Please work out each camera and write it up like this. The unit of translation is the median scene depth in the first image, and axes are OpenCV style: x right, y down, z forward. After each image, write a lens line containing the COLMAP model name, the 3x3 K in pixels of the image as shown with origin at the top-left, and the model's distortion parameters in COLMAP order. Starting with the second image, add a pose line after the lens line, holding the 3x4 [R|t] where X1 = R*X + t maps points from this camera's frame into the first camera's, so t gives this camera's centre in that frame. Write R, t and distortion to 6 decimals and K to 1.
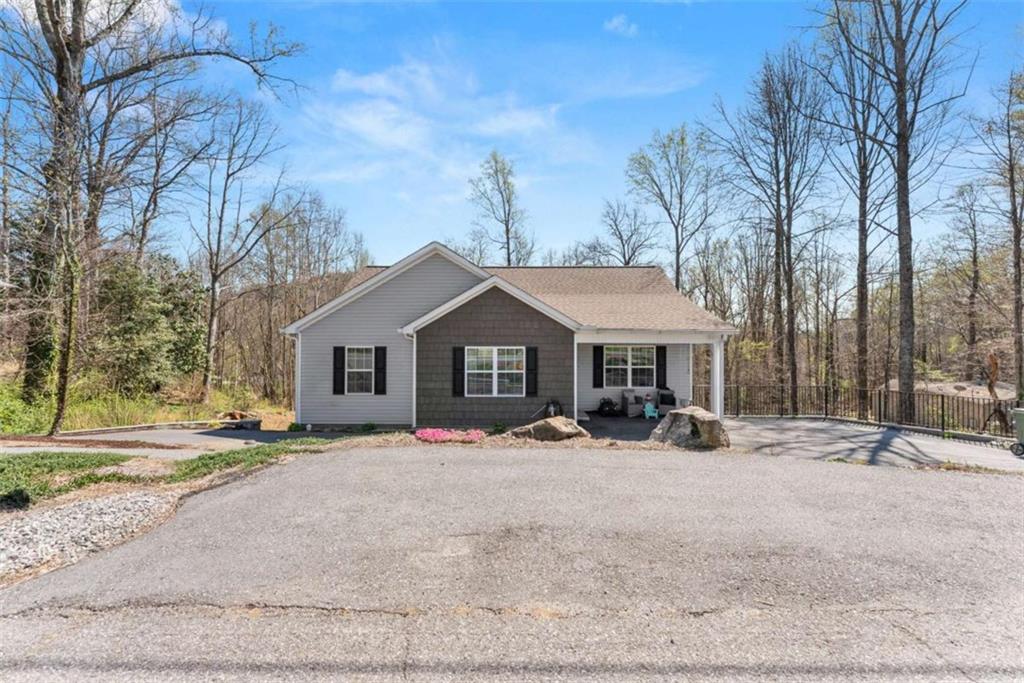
lens RADIAL K [[405.4, 0, 520.7], [0, 405.4, 336.3], [0, 0, 1]] dist [0.000005, -0.000023]
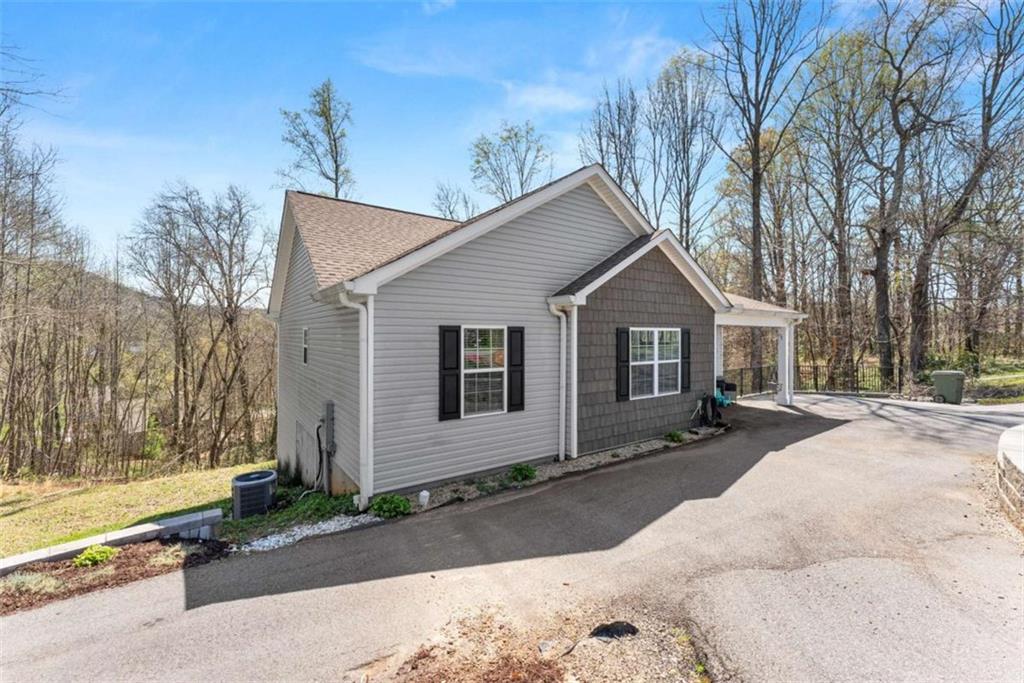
lens RADIAL K [[401.5, 0, 512.0], [0, 401.5, 341.5], [0, 0, 1]] dist [-0.002024, -0.000196]
pose [[0.831914, -0.011763, 0.554780, -0.671539], [0.003113, 0.999858, 0.016532, 0.037444], [-0.554896, -0.012026, 0.831833, 0.545837]]
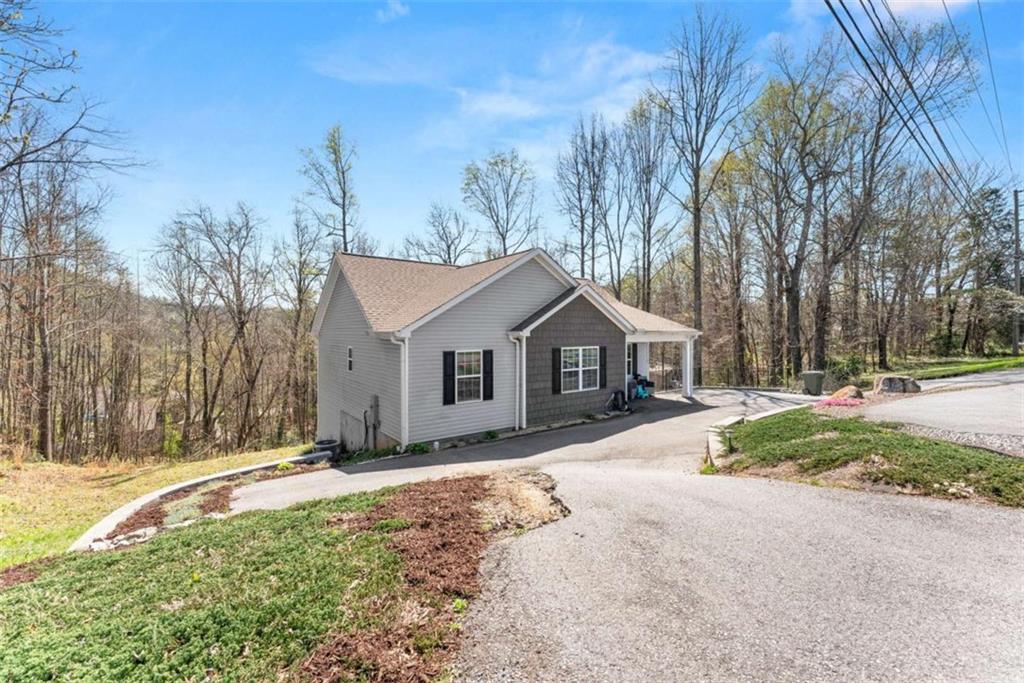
lens RADIAL K [[405.4, 0, 520.7], [0, 405.4, 336.3], [0, 0, 1]] dist [0.000005, -0.000023]
pose [[0.808674, -0.010518, 0.588163, -0.857994], [0.005625, 0.999933, 0.010148, -0.016058], [-0.588230, -0.004898, 0.808679, 0.185724]]
